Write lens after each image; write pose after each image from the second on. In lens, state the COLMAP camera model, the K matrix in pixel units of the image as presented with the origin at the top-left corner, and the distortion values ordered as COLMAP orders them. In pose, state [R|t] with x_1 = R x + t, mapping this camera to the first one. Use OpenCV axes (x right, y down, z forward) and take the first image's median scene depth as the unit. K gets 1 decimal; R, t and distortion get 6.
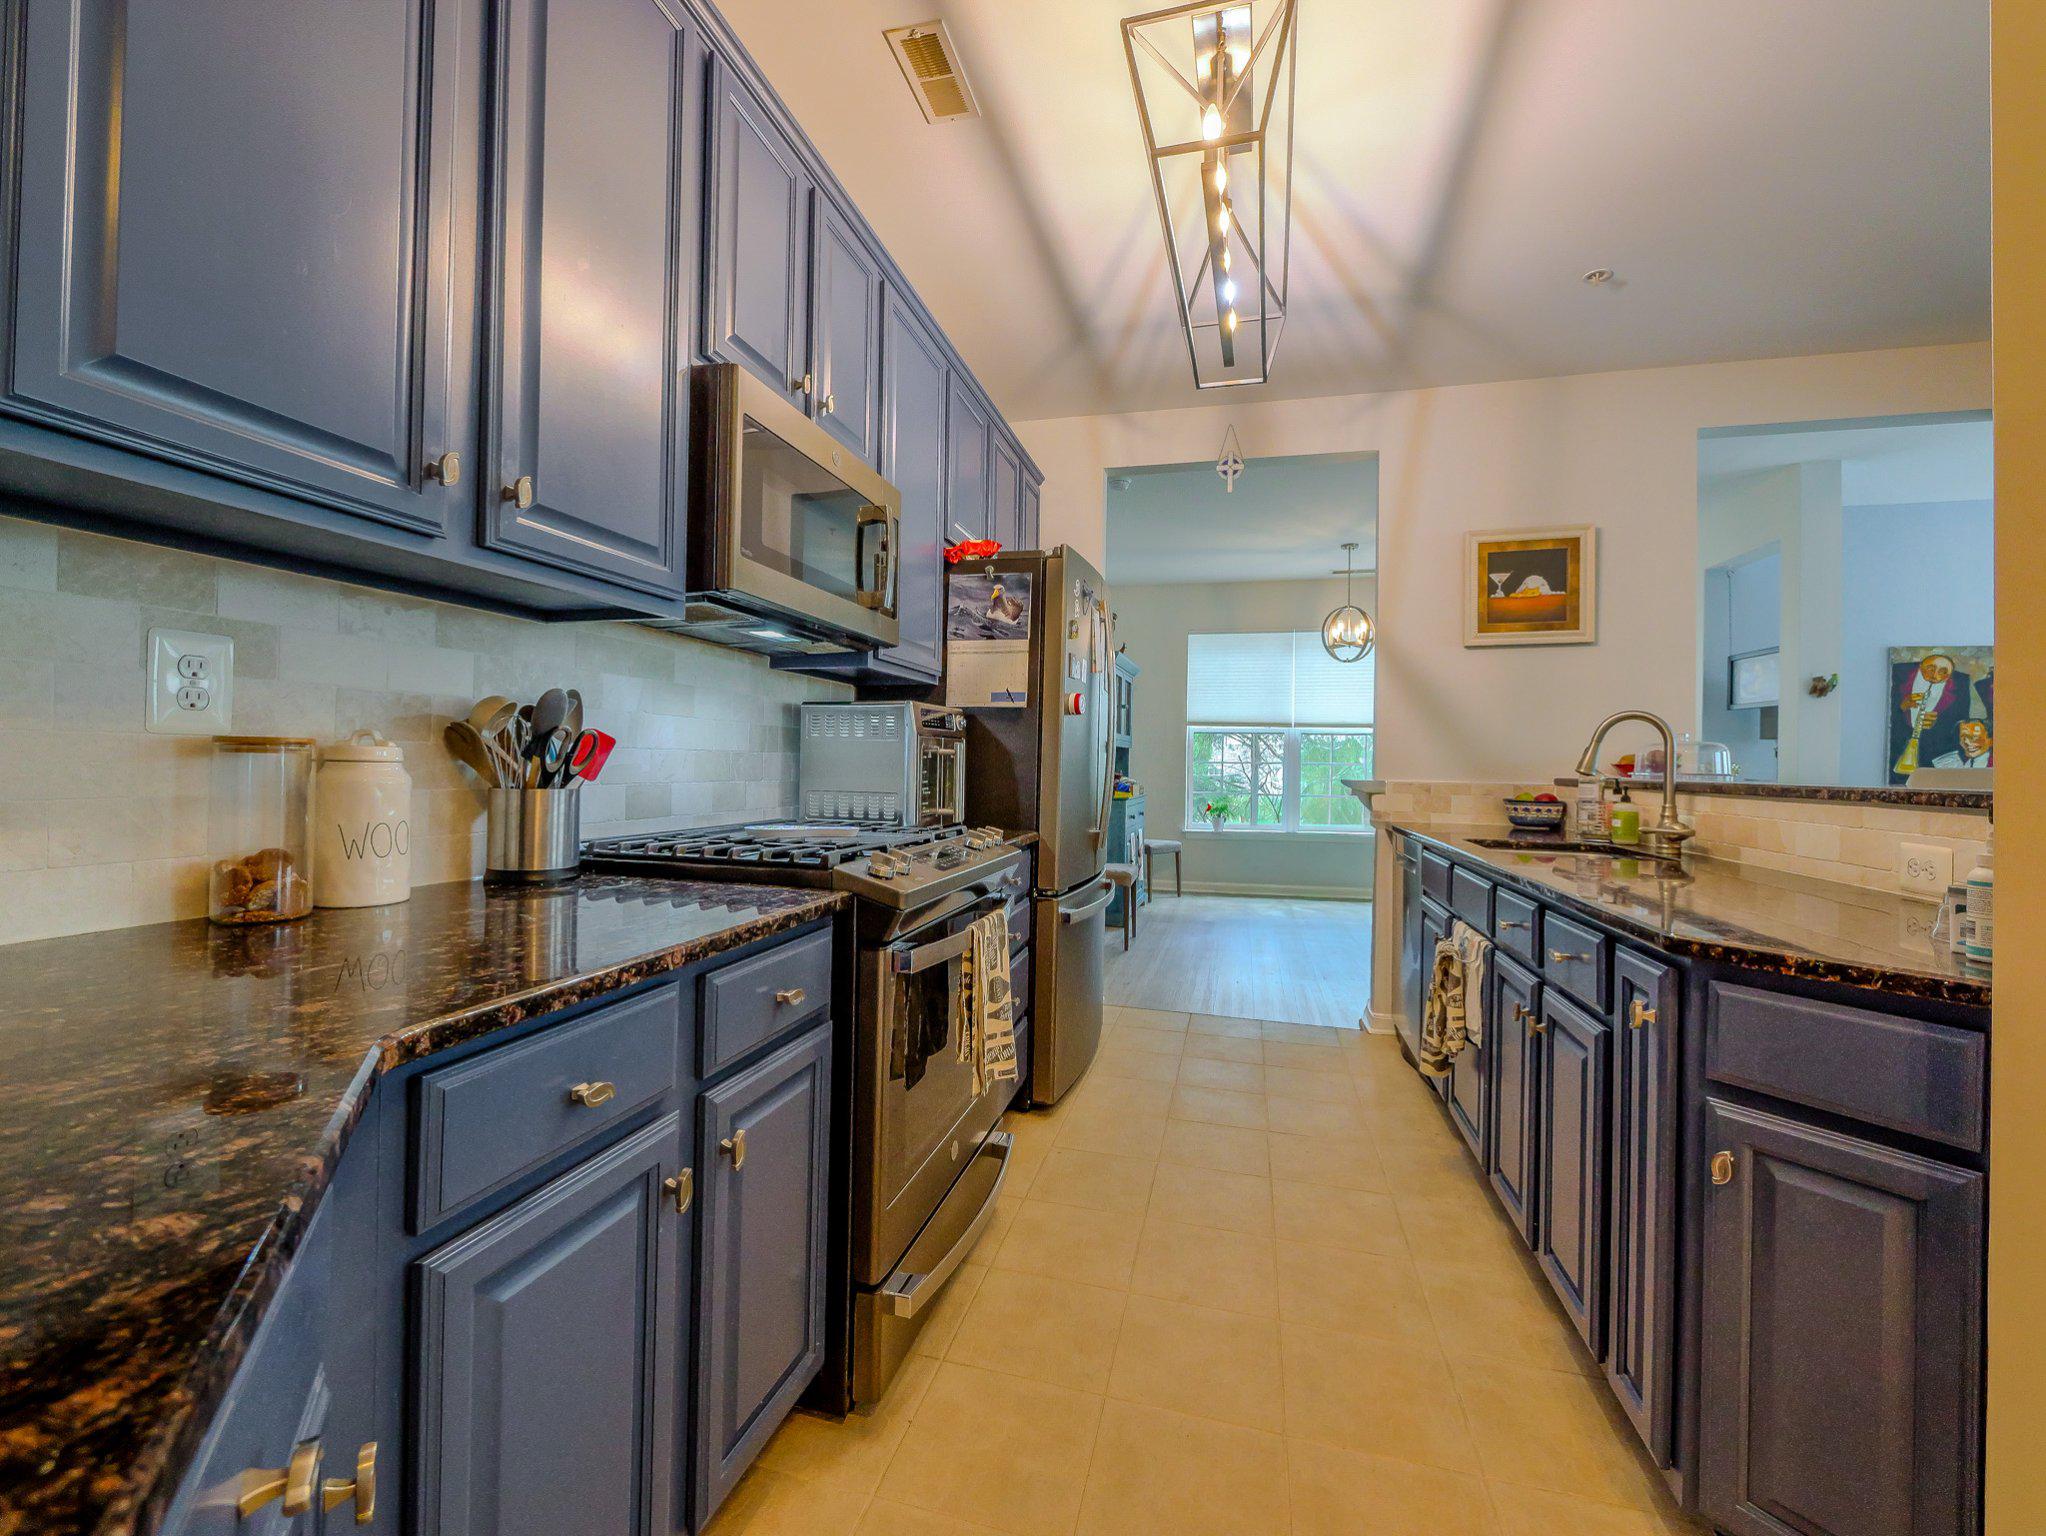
lens RADIAL K [[870.8, 0, 1024.6], [0, 870.8, 759.3], [0, 0, 1]] dist [-0.003394, -0.000117]
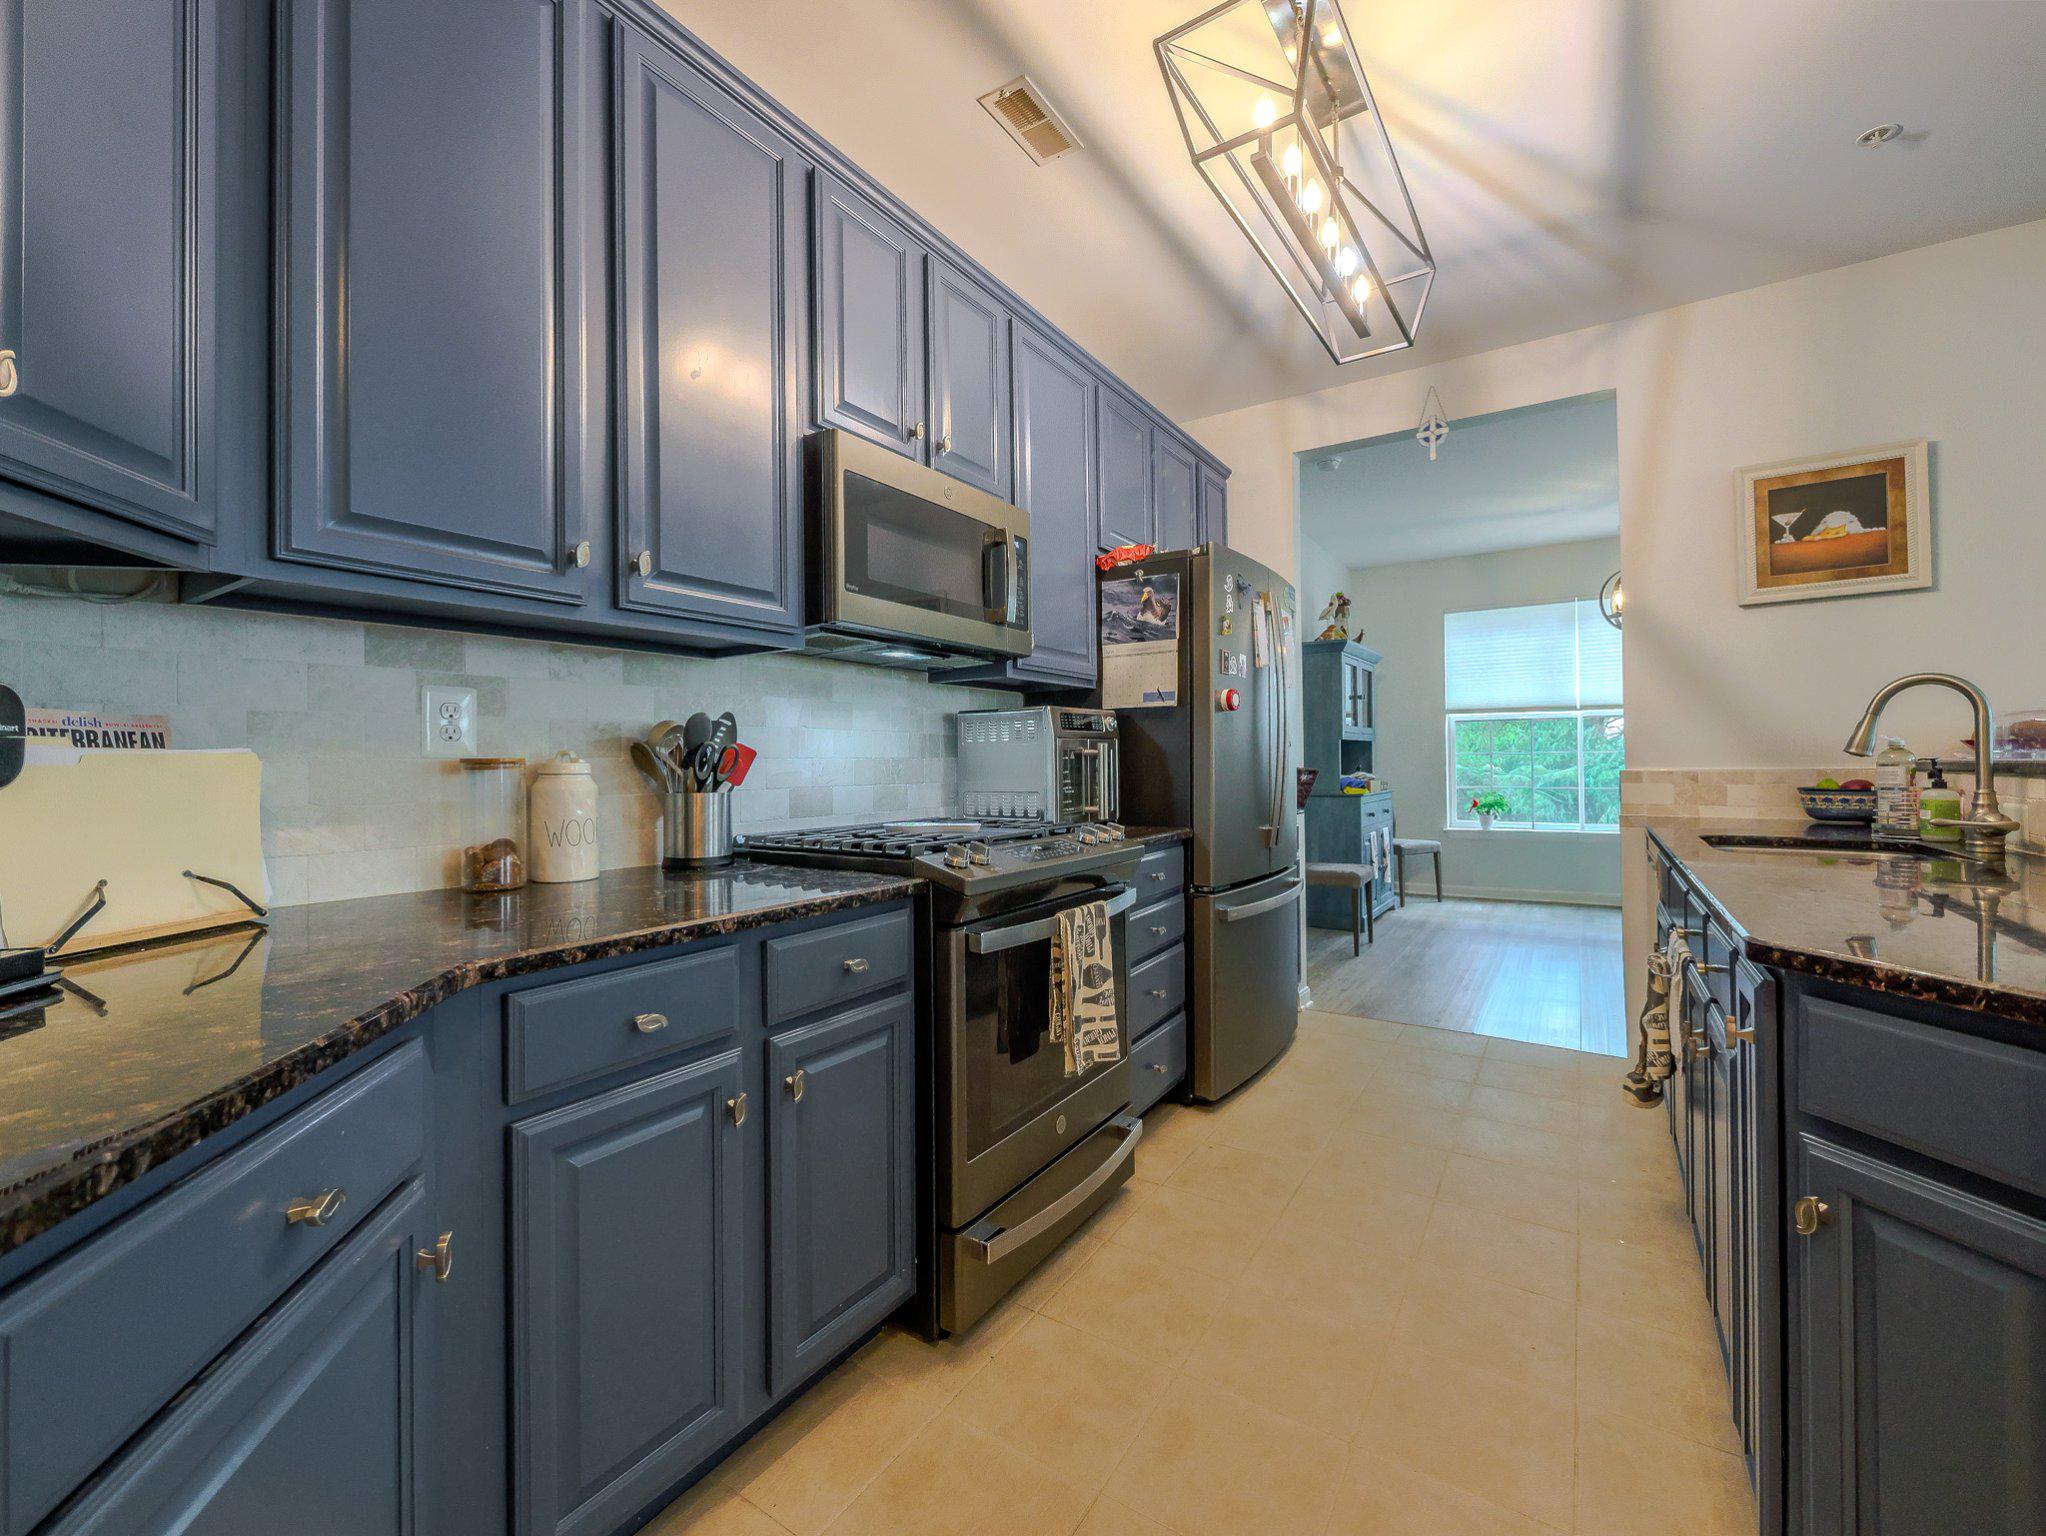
lens RADIAL K [[874.3, 0, 1021.0], [0, 874.3, 760.8], [0, 0, 1]] dist [-0.003693, -0.000793]
pose [[0.945674, -0.028858, -0.323833, 0.199282], [0.028908, 0.999571, -0.004654, 0.004776], [0.323829, -0.004960, 0.946103, -0.027076]]
